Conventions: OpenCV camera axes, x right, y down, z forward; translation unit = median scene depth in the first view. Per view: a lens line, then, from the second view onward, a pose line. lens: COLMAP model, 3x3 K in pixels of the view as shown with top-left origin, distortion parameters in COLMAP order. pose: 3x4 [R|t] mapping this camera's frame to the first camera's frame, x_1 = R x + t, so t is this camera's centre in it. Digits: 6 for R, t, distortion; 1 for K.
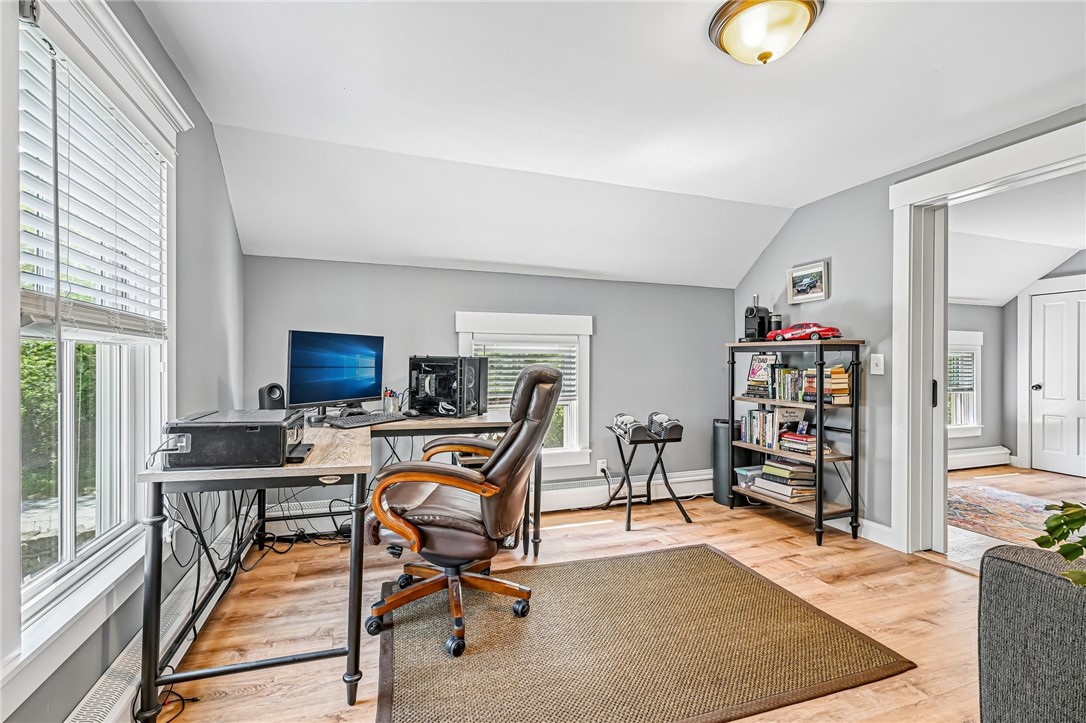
lens RADIAL K [[491.4, 0, 538.6], [0, 491.4, 363.1], [0, 0, 1]] dist [-0.001251, 0.001116]
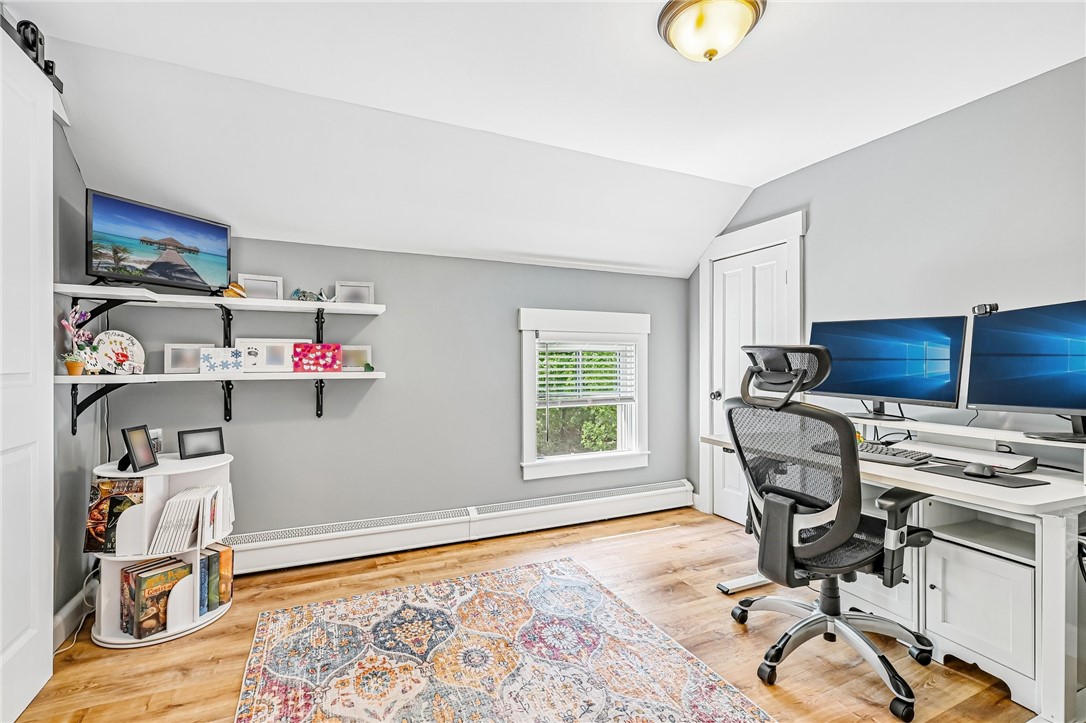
lens RADIAL K [[491.4, 0, 546.3], [0, 491.4, 356.6], [0, 0, 1]] dist [-0.001251, 0.001116]
pose [[0.997178, -0.012456, 0.074028, 0.712320], [0.012804, 0.999909, -0.004227, -0.004089], [-0.073968, 0.005163, 0.997247, 0.329518]]
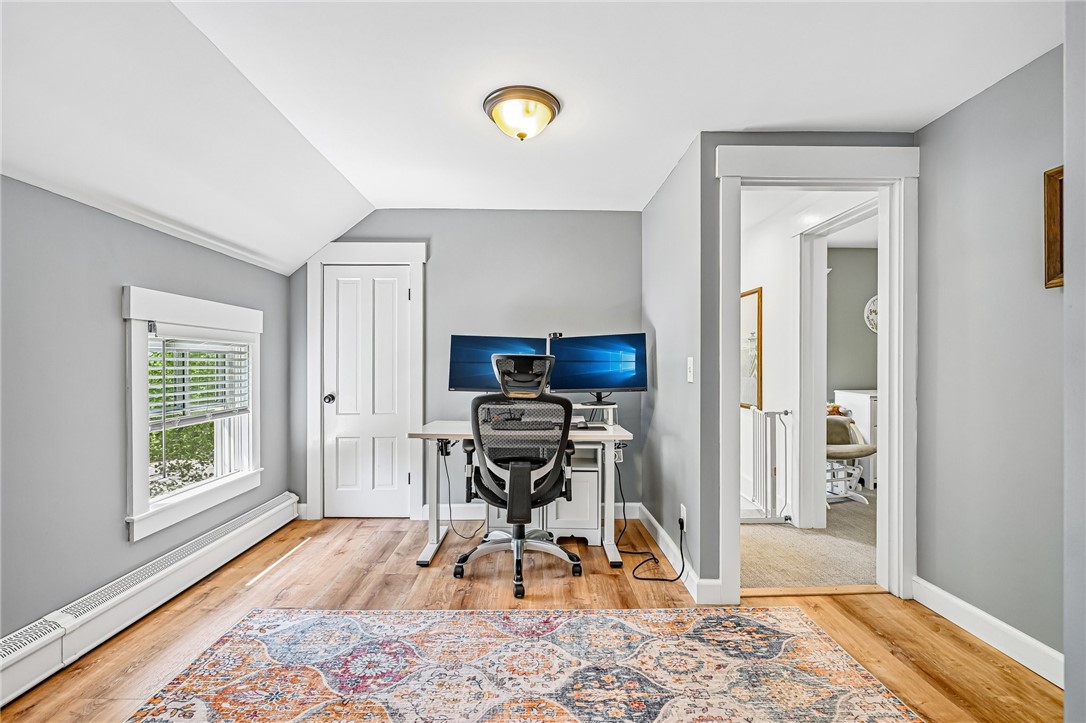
lens RADIAL K [[491.4, 0, 541.4], [0, 491.4, 358.9], [0, 0, 1]] dist [-0.001251, 0.001116]
pose [[0.323712, -0.003274, 0.946150, 0.449151], [-0.001007, 0.999992, 0.003805, -0.008859], [-0.946155, -0.002184, 0.323706, 0.486007]]
